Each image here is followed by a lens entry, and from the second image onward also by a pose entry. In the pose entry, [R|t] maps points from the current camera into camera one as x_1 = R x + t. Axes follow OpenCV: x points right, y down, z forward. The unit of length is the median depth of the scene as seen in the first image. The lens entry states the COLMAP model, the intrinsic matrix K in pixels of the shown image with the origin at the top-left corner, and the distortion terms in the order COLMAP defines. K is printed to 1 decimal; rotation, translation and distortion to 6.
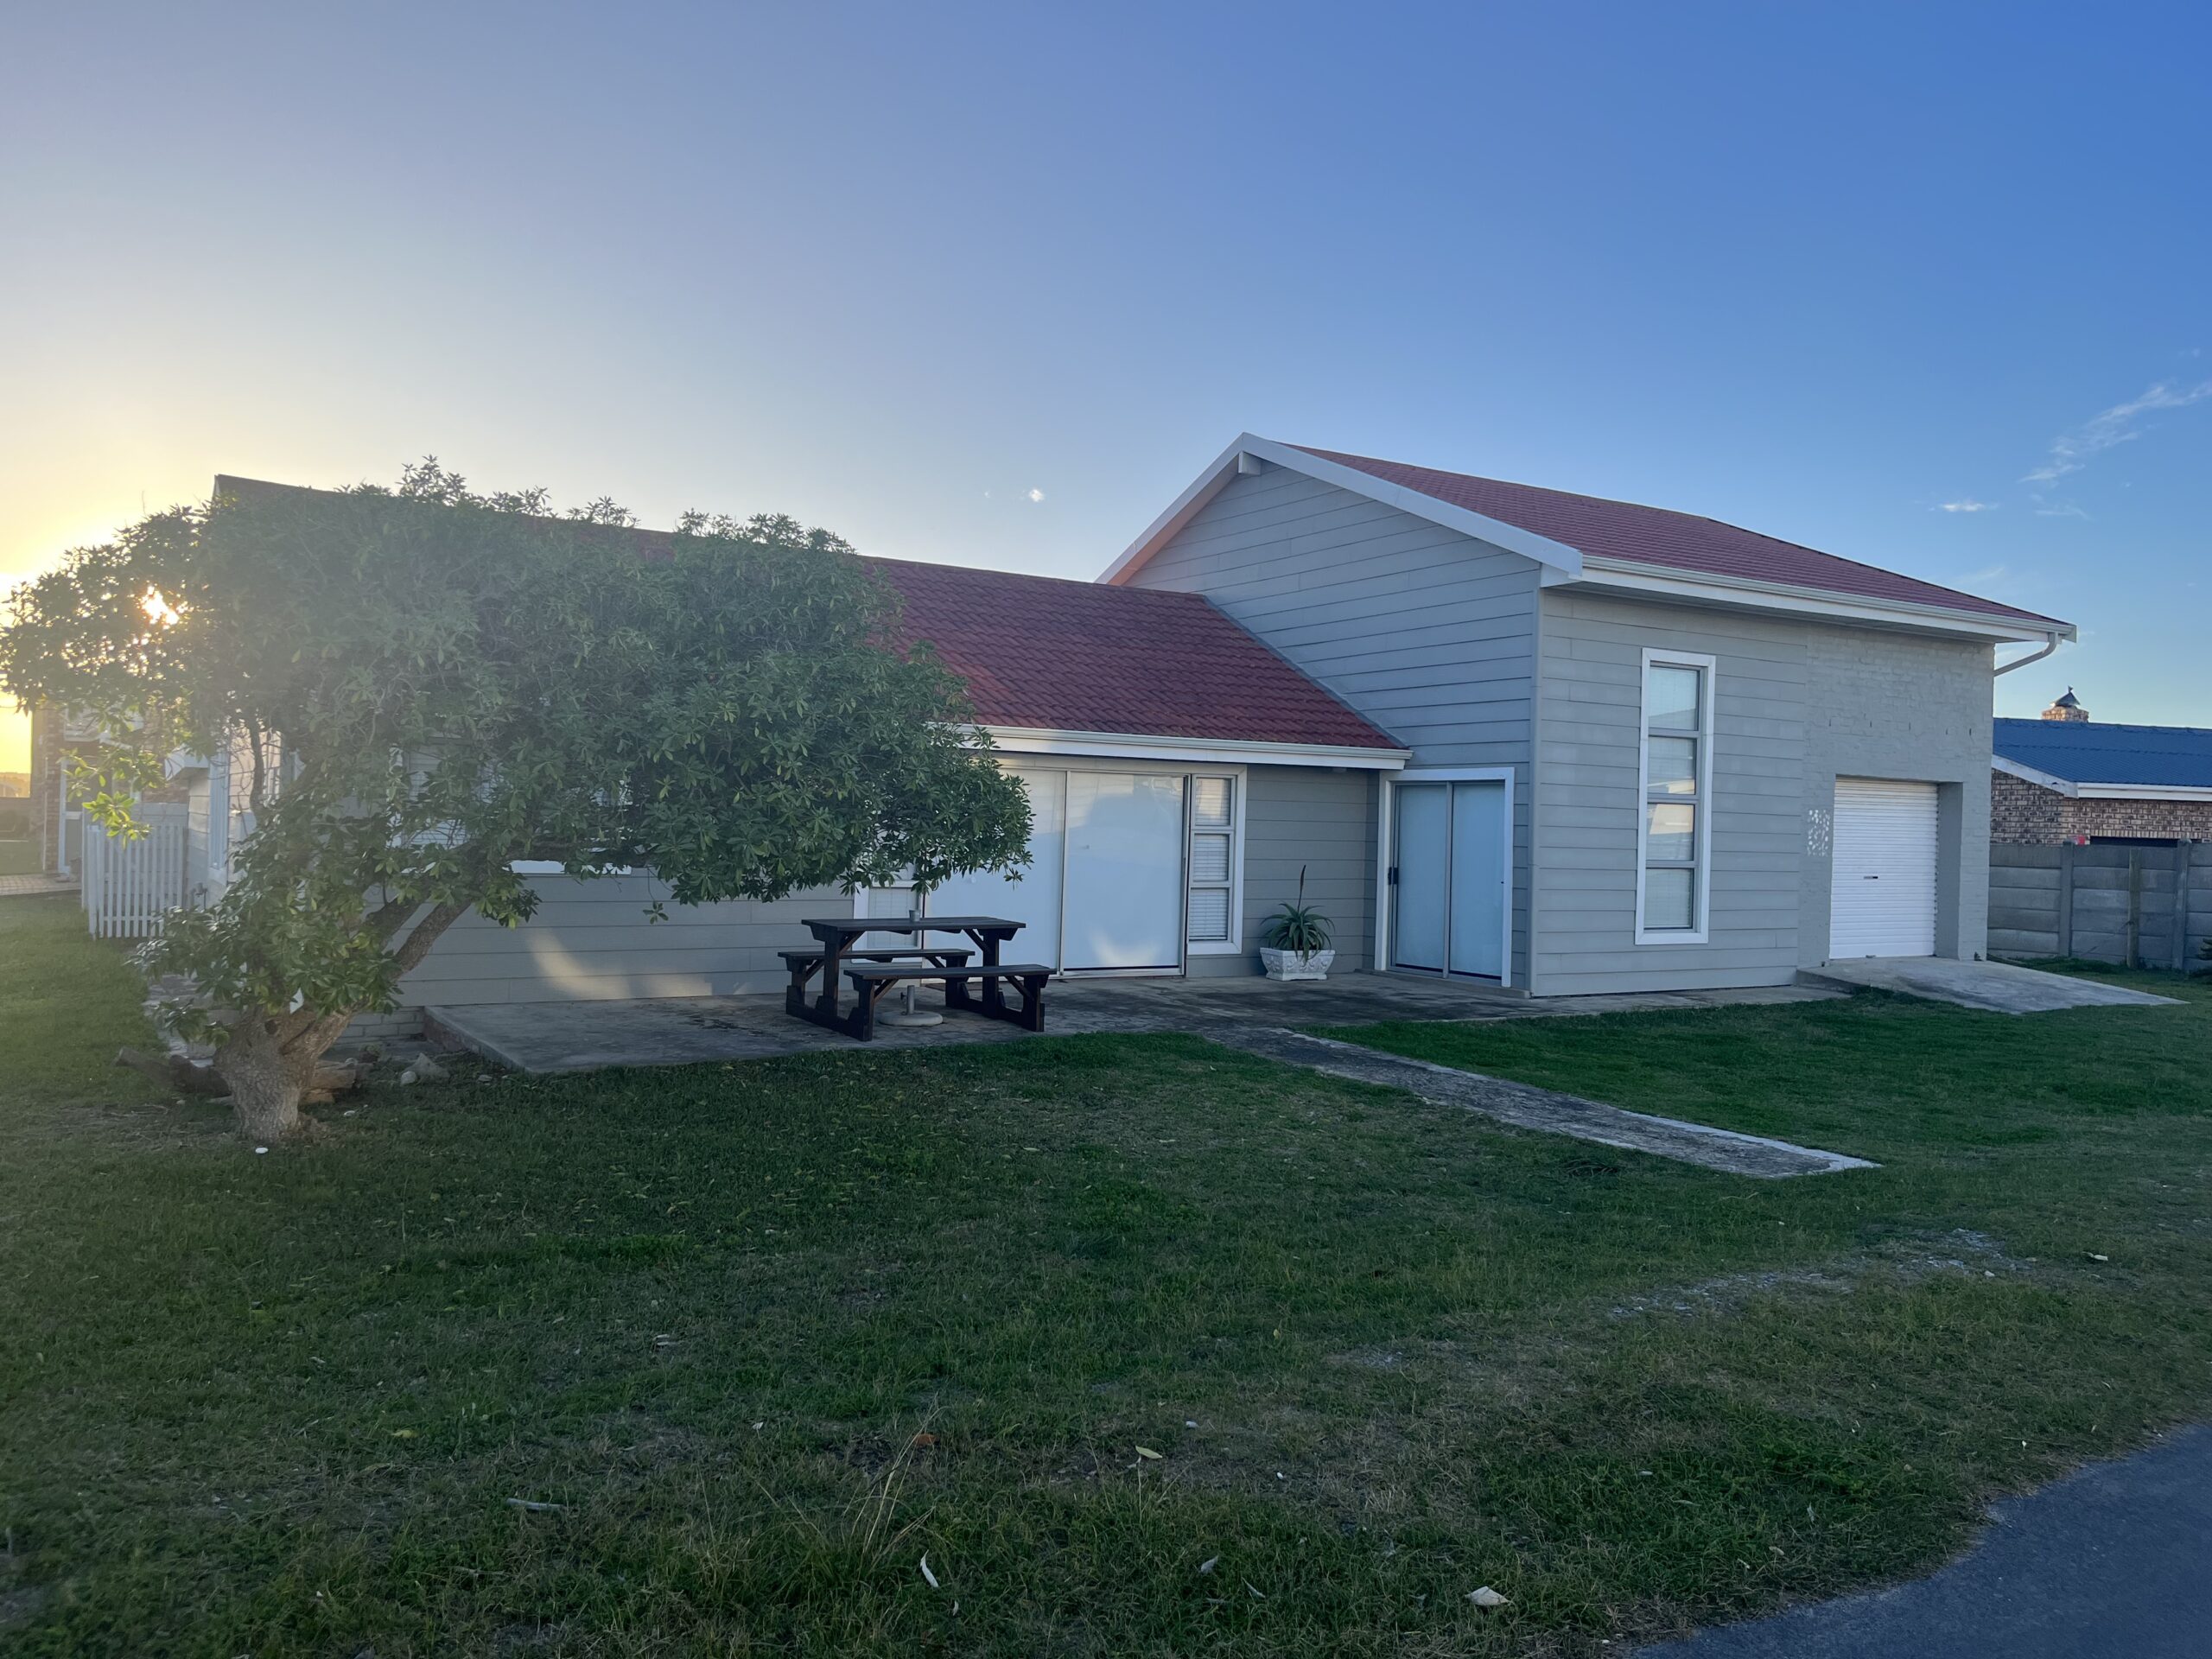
lens RADIAL K [[1689.4, 0, 1105.1], [0, 1689.4, 826.3], [0, 0, 1]] dist [0.039365, -0.030819]
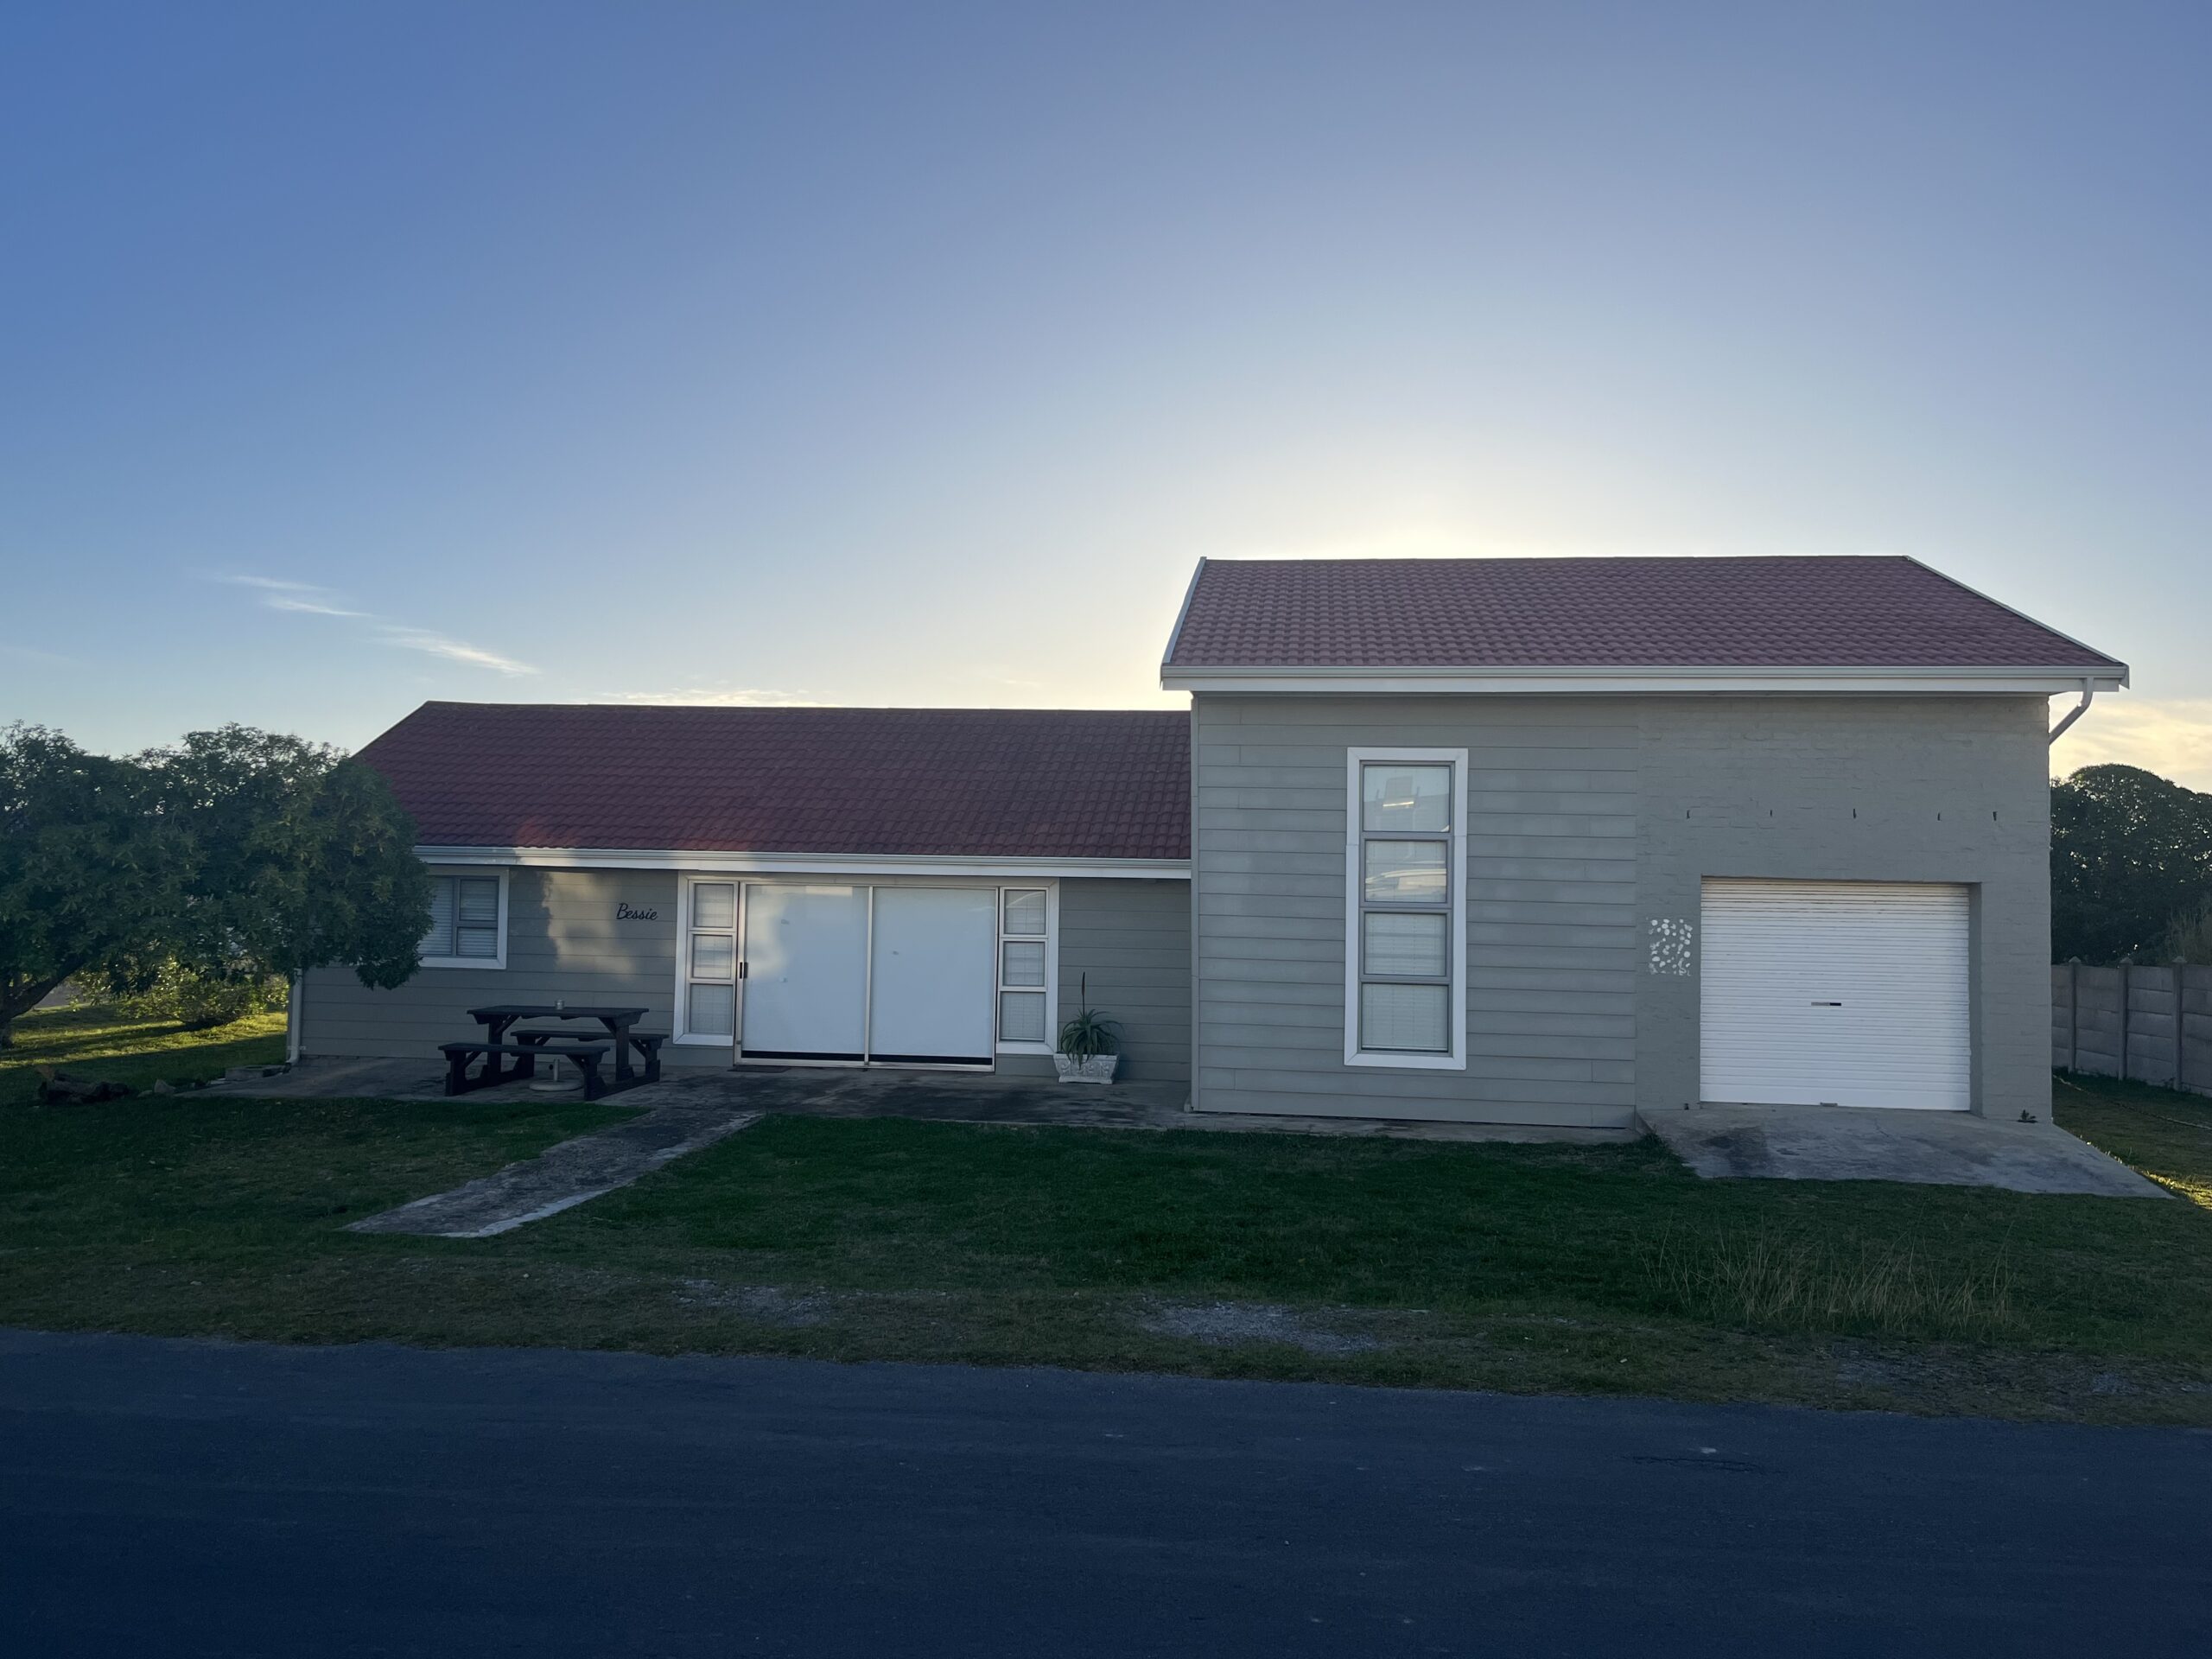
lens RADIAL K [[1689.4, 0, 1109.4], [0, 1689.4, 825.2], [0, 0, 1]] dist [0.039365, -0.030819]
pose [[0.768605, -0.036293, -0.638694, 0.785892], [-0.002741, 0.998193, -0.060020, -0.005421], [0.639718, 0.047882, 0.767117, 0.192379]]
